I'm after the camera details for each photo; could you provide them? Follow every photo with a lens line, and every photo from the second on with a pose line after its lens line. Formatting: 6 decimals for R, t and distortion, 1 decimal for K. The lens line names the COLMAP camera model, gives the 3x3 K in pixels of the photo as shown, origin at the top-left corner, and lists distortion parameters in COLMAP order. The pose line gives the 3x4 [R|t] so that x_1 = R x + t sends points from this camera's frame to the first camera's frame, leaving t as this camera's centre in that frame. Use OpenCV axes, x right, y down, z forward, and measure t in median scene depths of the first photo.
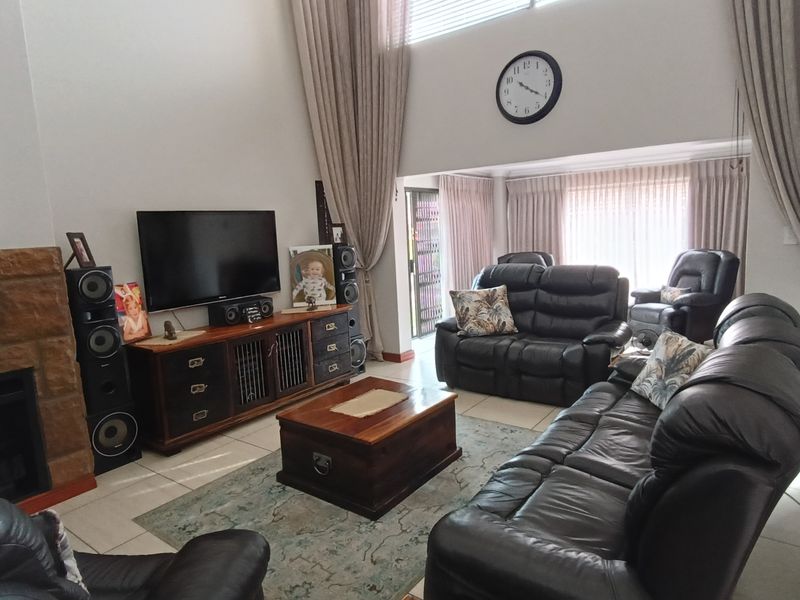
lens RADIAL K [[503.3, 0, 400.0], [0, 503.3, 300.0], [0, 0, 1]] dist [-0.001270, -0.000922]
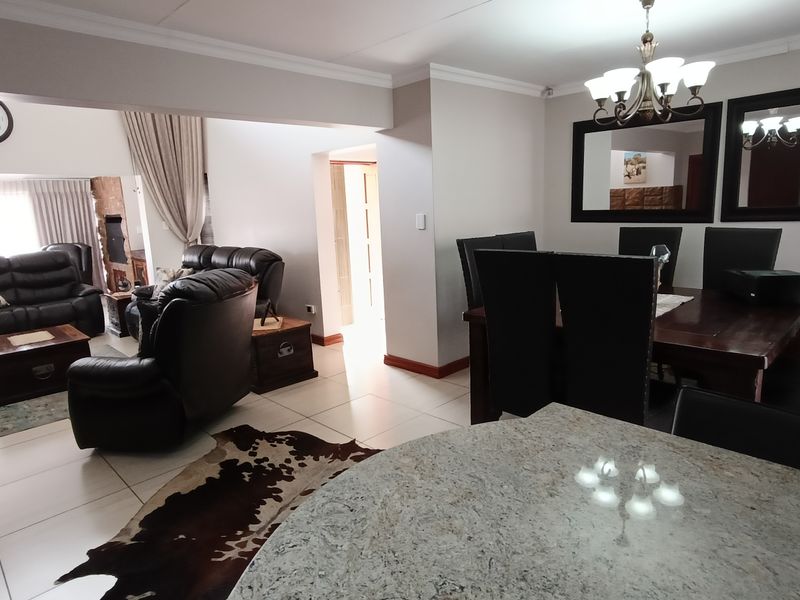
lens RADIAL K [[503.3, 0, 400.0], [0, 503.3, 300.0], [0, 0, 1]] dist [-0.001270, -0.000922]
pose [[0.154646, -0.141397, 0.977799, -0.877738], [0.172855, 0.978312, 0.114132, 0.077122], [-0.972731, 0.151368, 0.175733, -0.204014]]
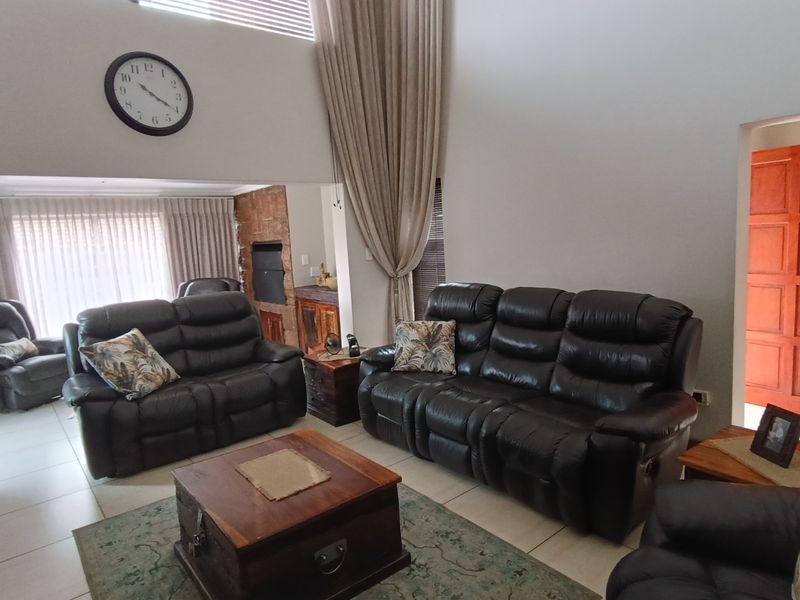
lens RADIAL K [[515.9, 0, 415.2], [0, 515.9, 299.7], [0, 0, 1]] dist [-0.000322, -0.000376]
pose [[0.236445, -0.089504, 0.967514, -0.502755], [0.180973, 0.982381, 0.046653, -0.034230], [-0.954643, 0.164063, 0.248477, 0.389454]]
